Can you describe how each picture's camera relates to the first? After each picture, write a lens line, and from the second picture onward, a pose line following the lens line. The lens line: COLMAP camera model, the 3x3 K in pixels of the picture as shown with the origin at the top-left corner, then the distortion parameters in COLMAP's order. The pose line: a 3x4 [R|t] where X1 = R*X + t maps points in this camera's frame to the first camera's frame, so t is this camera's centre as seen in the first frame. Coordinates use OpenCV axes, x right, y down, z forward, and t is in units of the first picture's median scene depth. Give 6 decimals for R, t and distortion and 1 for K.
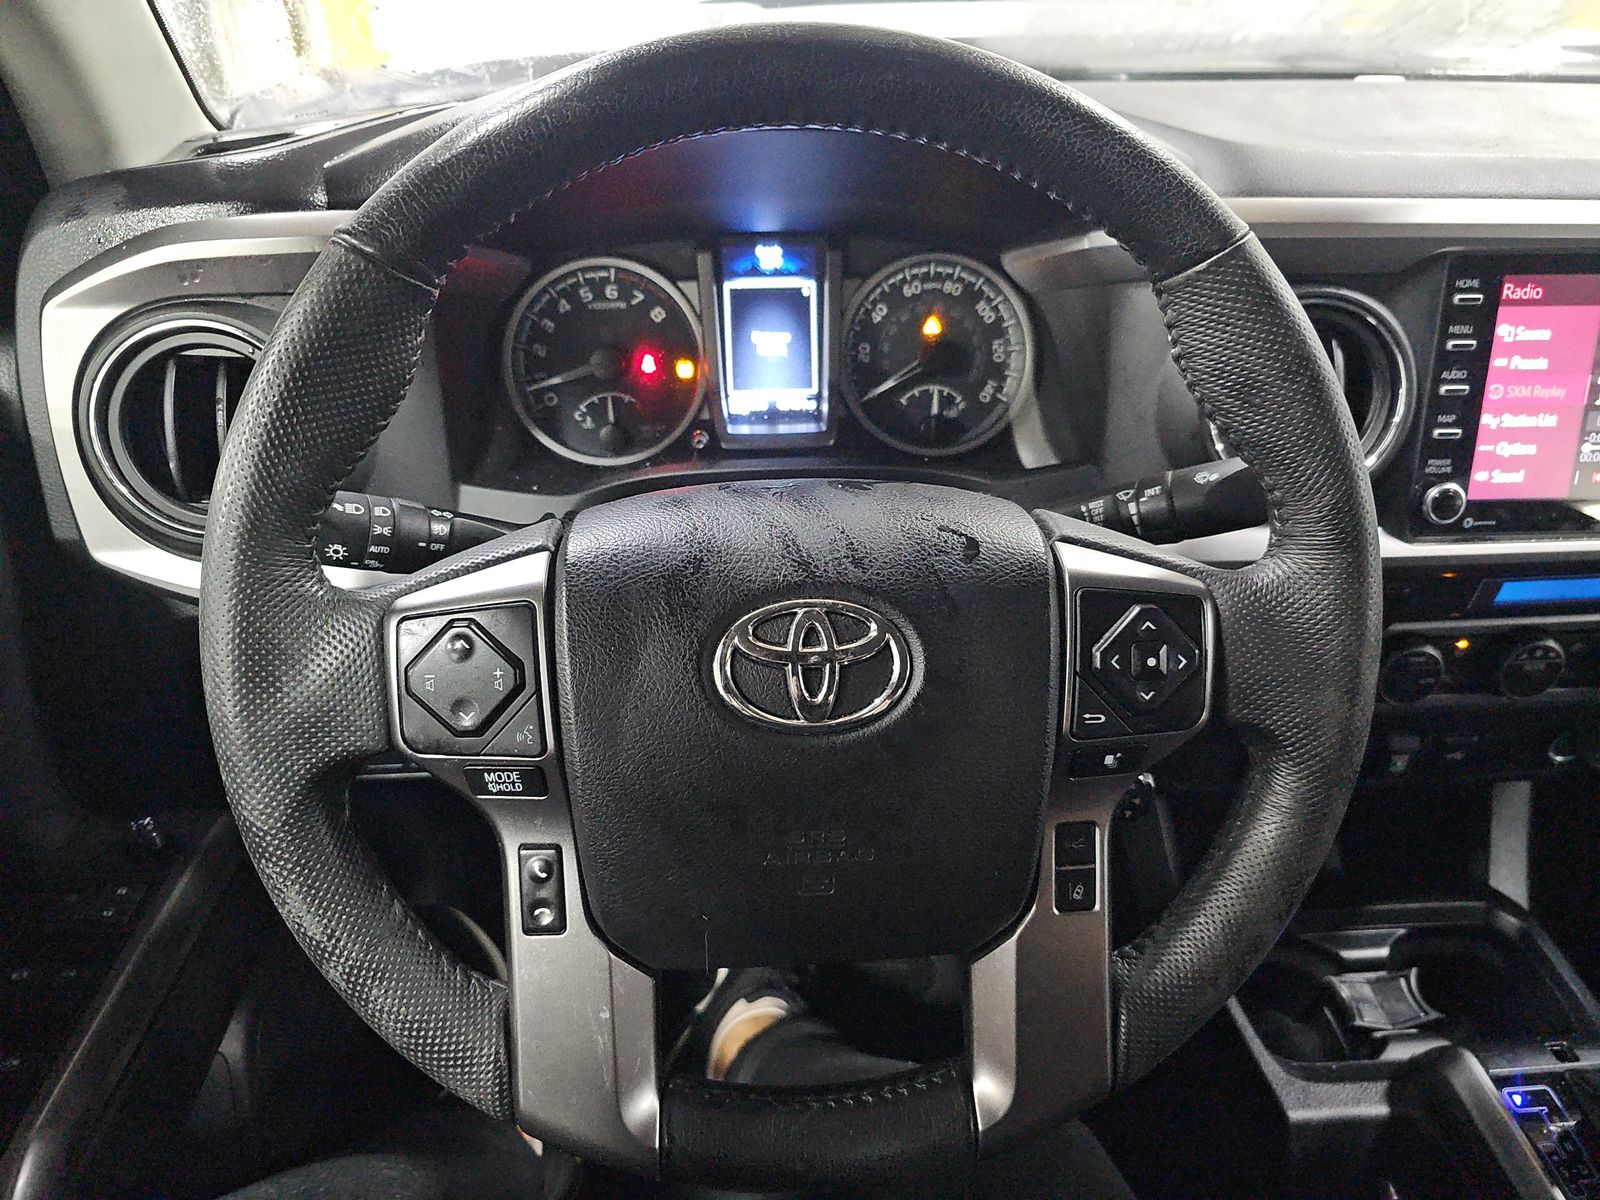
lens RADIAL K [[1043.5, 0, 808.7], [0, 1043.5, 607.9], [0, 0, 1]] dist [-0.009126, 0.000140]
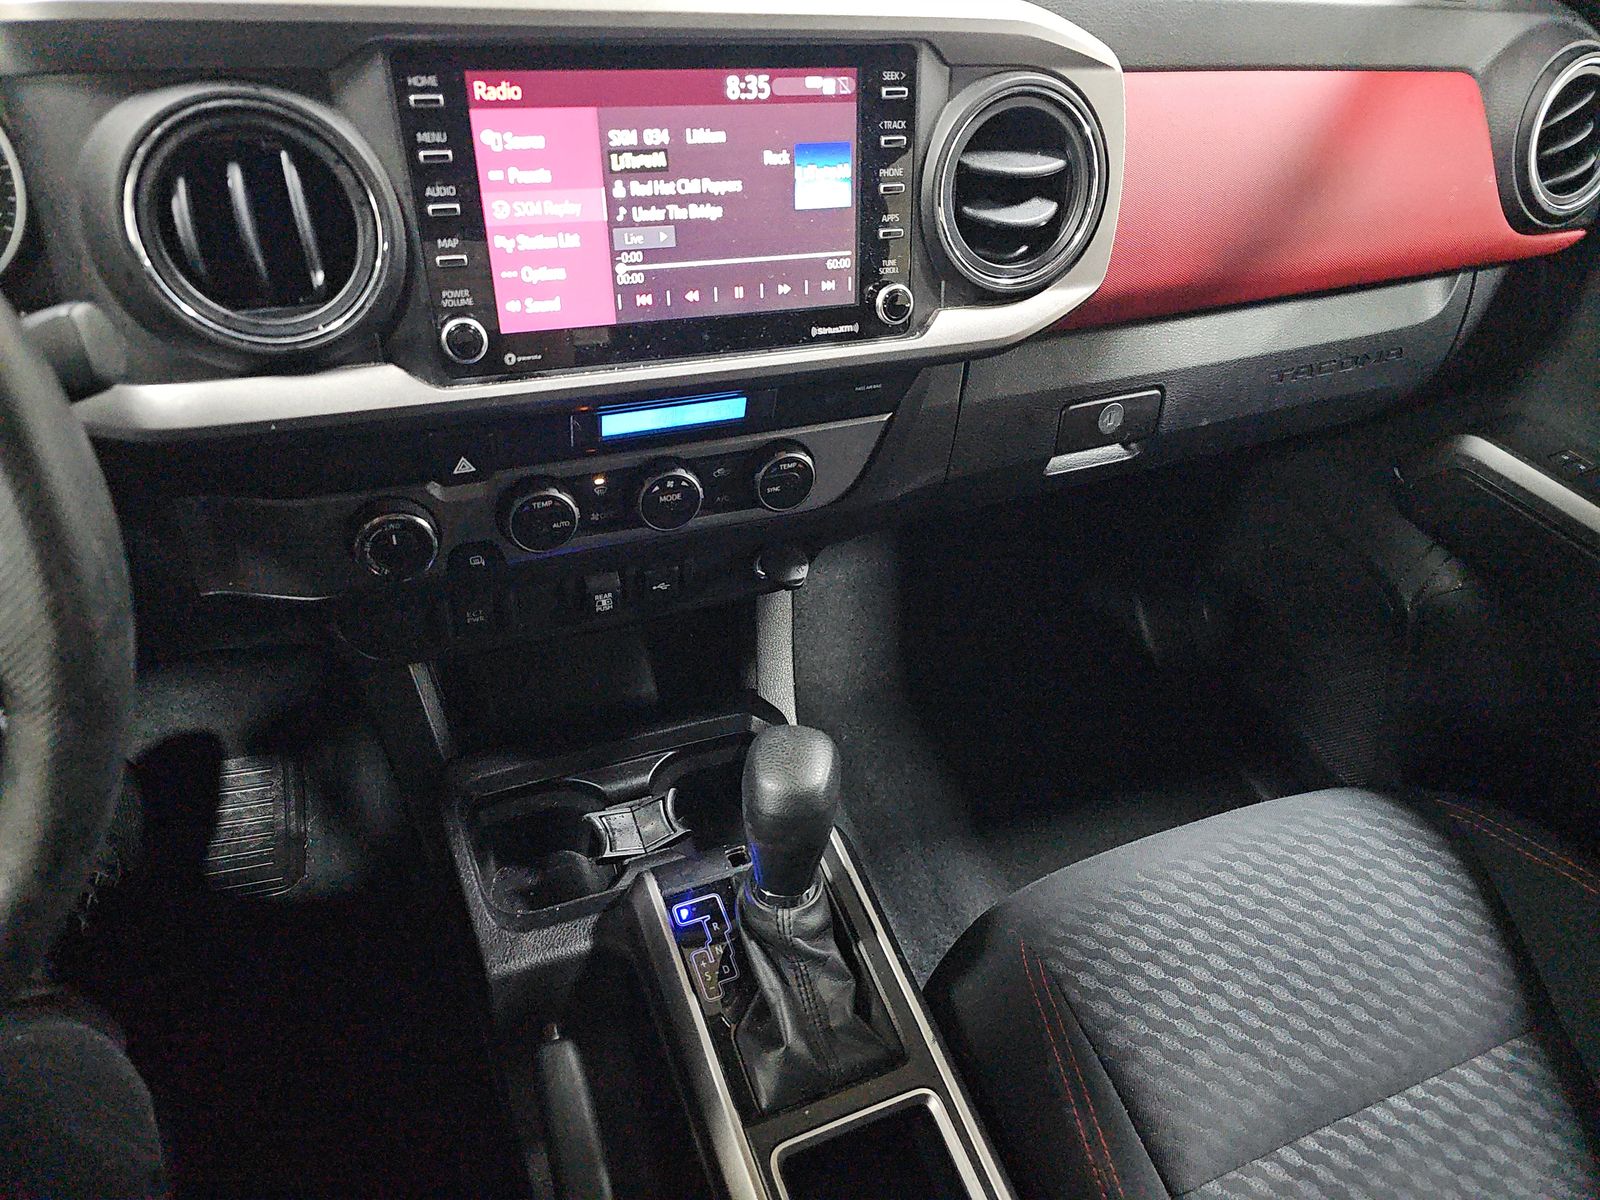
lens RADIAL K [[1043.5, 0, 799.3], [0, 1043.5, 602.0], [0, 0, 1]] dist [-0.009126, 0.000140]
pose [[0.938821, -0.145609, 0.312110, 0.501582], [0.090799, 0.978813, 0.183524, -0.016285], [-0.332220, -0.143957, 0.932151, 0.025614]]
